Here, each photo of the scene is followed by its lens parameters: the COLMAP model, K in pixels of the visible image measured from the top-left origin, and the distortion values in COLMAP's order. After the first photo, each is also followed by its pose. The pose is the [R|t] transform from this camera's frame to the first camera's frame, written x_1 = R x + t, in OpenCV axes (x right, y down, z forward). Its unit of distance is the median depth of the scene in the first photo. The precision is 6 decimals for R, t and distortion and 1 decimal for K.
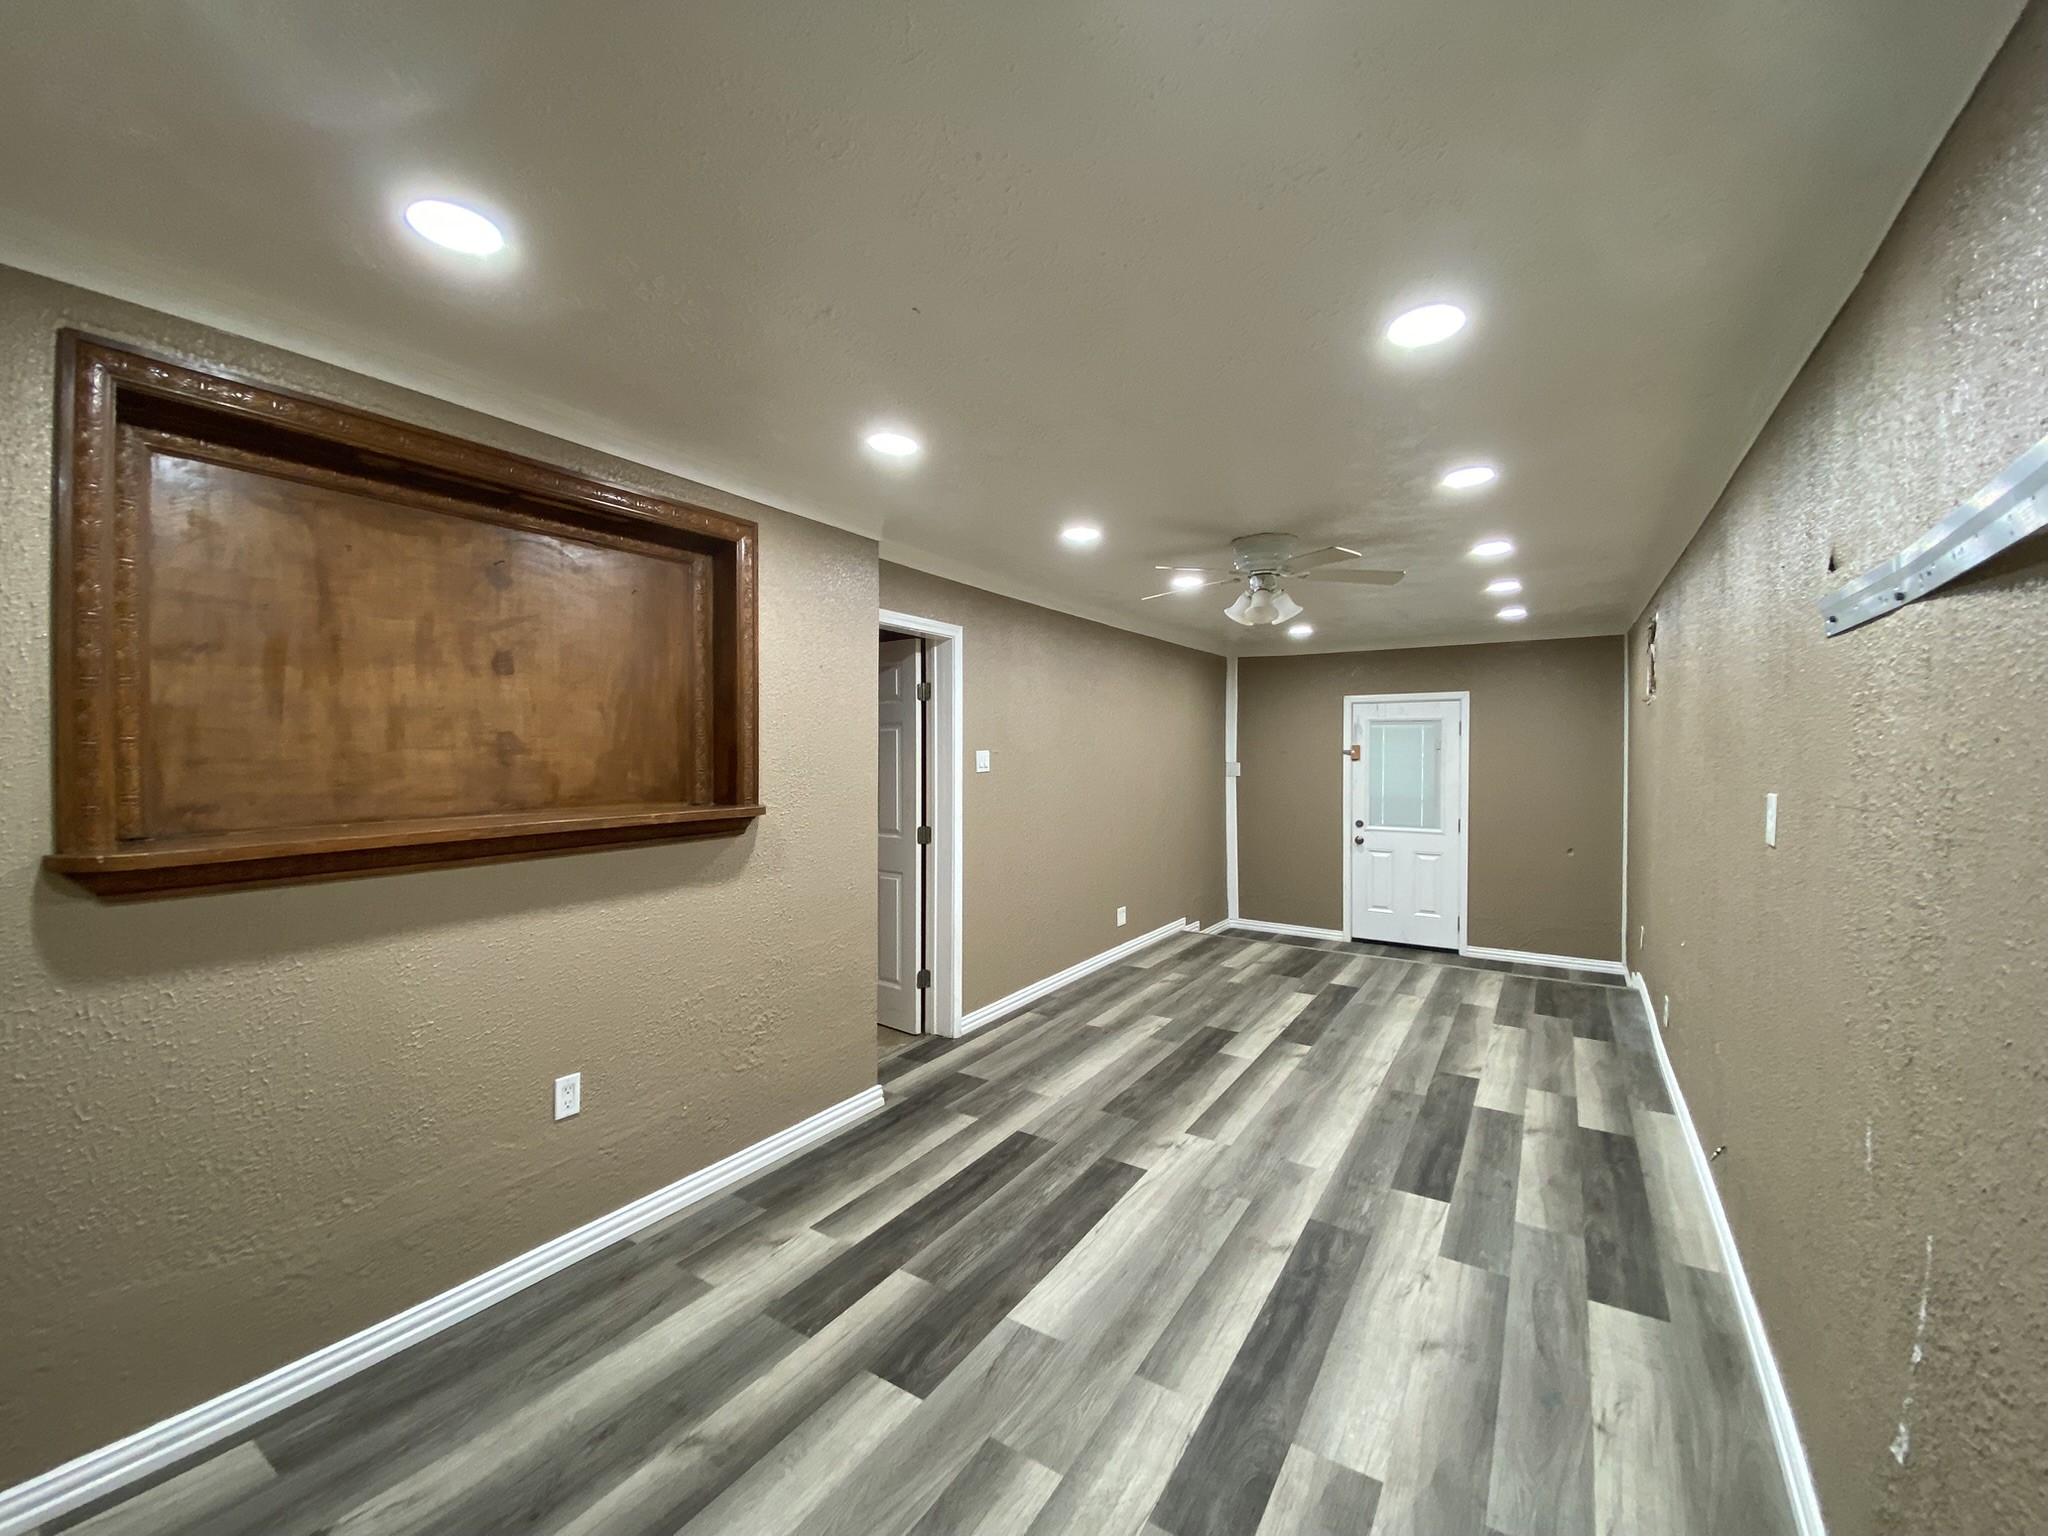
lens RADIAL K [[831.3, 0, 1021.3], [0, 831.3, 758.1], [0, 0, 1]] dist [-0.033630, -0.000228]
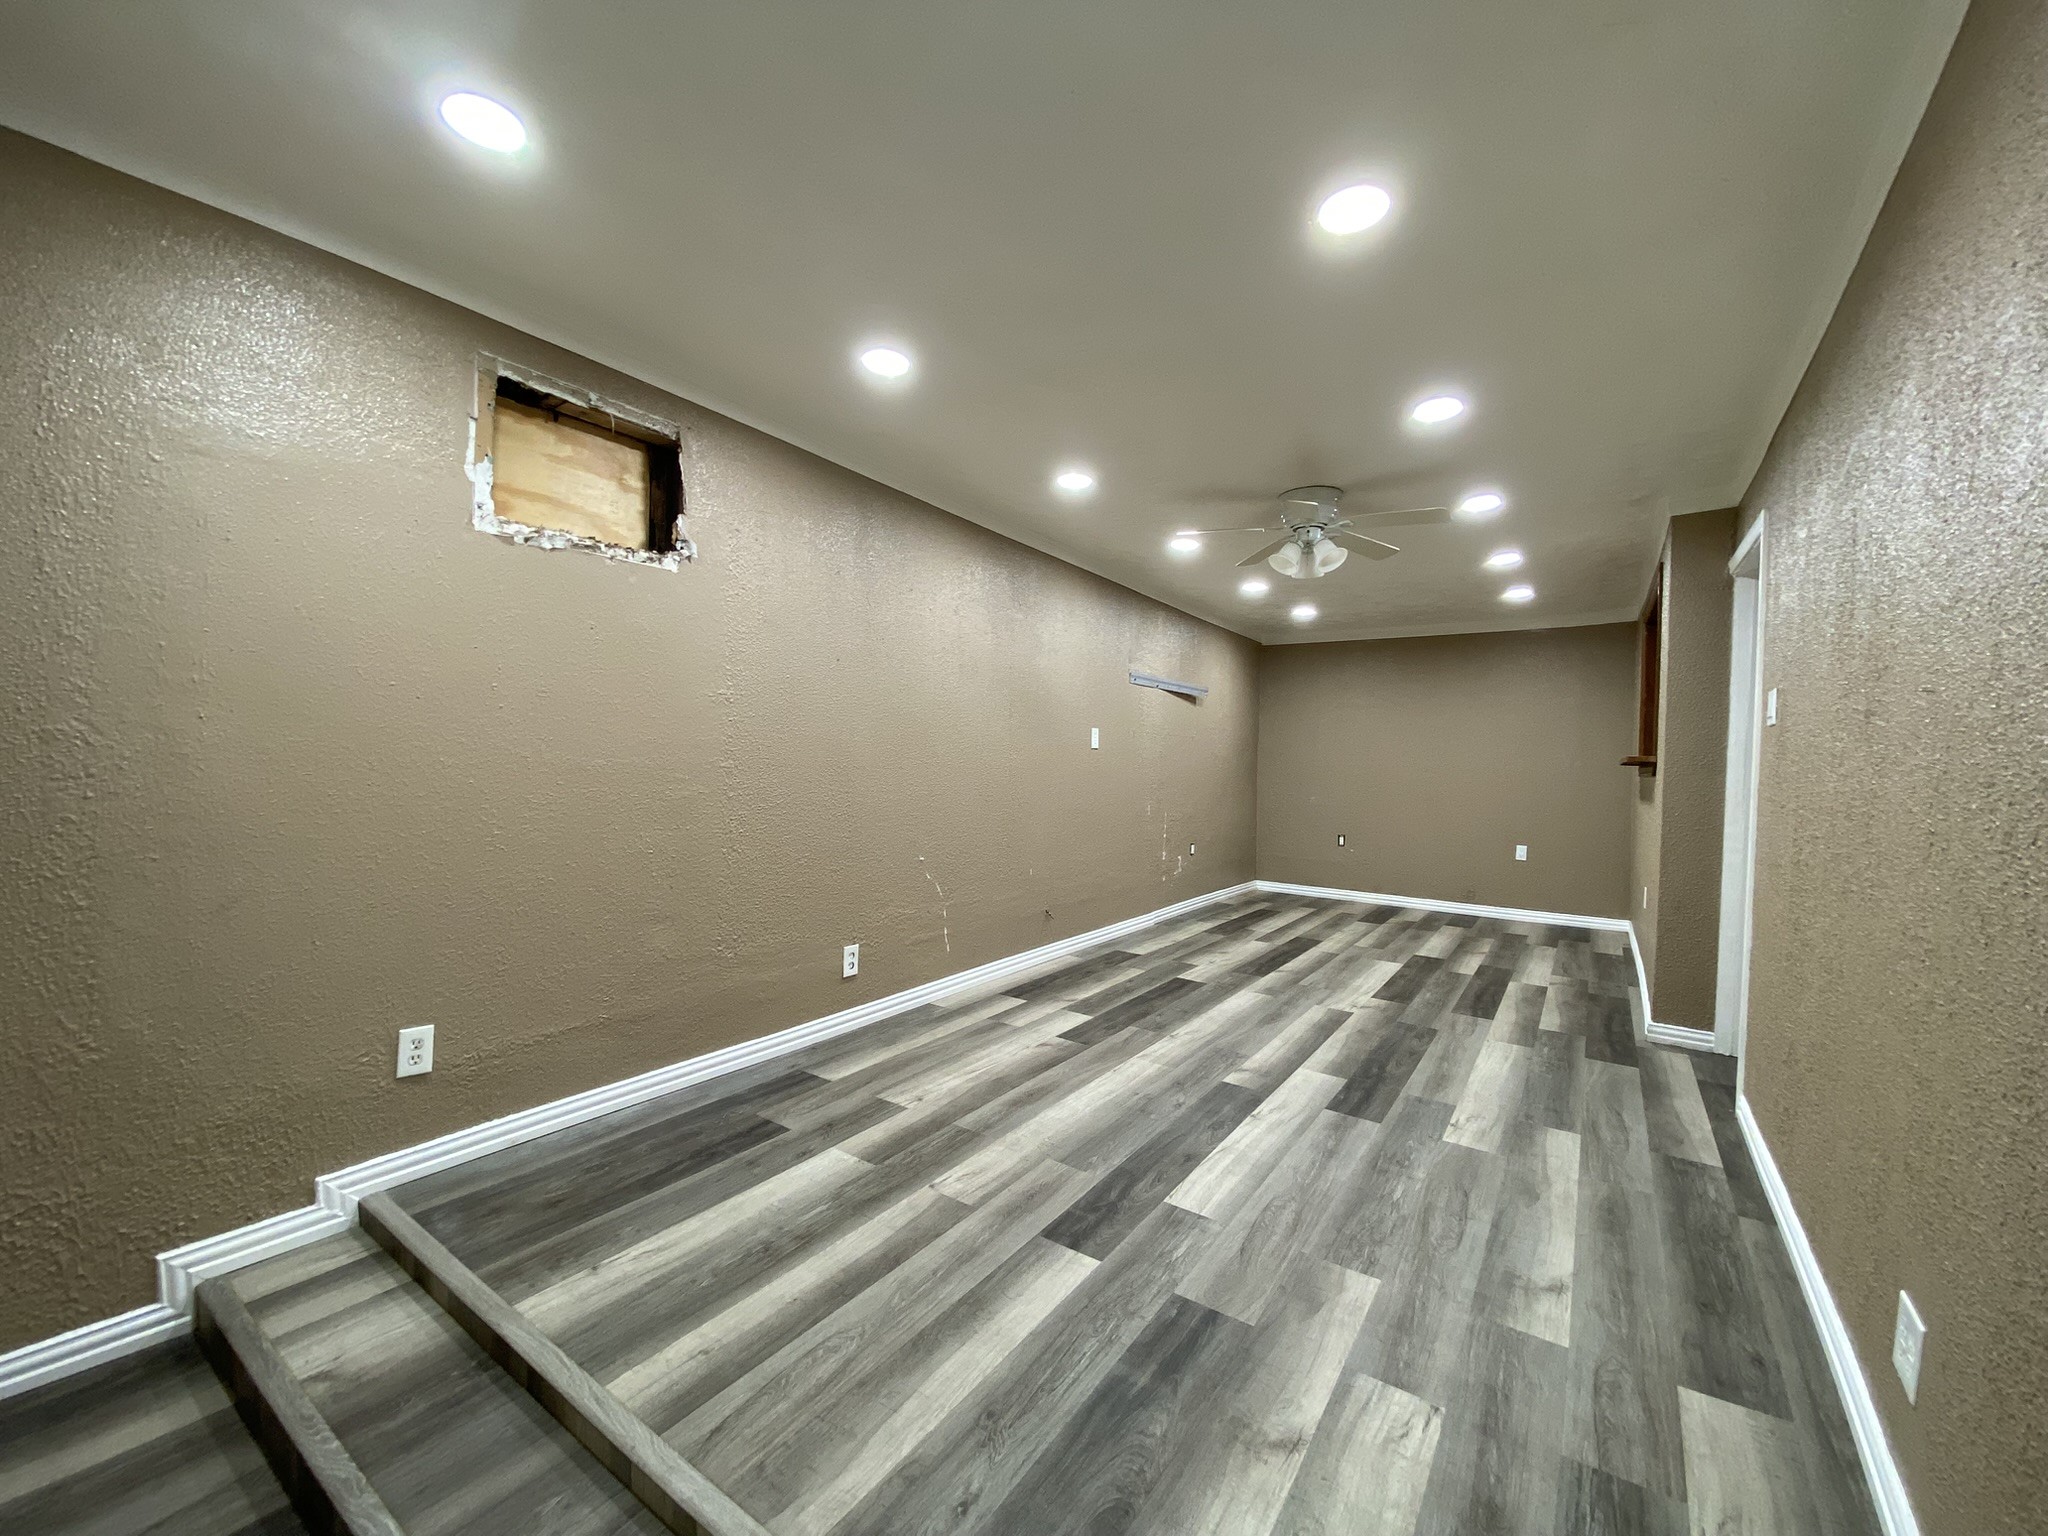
lens RADIAL K [[831.3, 0, 1022.5], [0, 831.3, 772.7], [0, 0, 1]] dist [-0.033630, -0.000228]
pose [[-0.998994, -0.028445, 0.034667, 0.567347], [-0.027201, 0.998988, 0.035832, 0.056137], [-0.035651, 0.034853, -0.998756, 1.920499]]
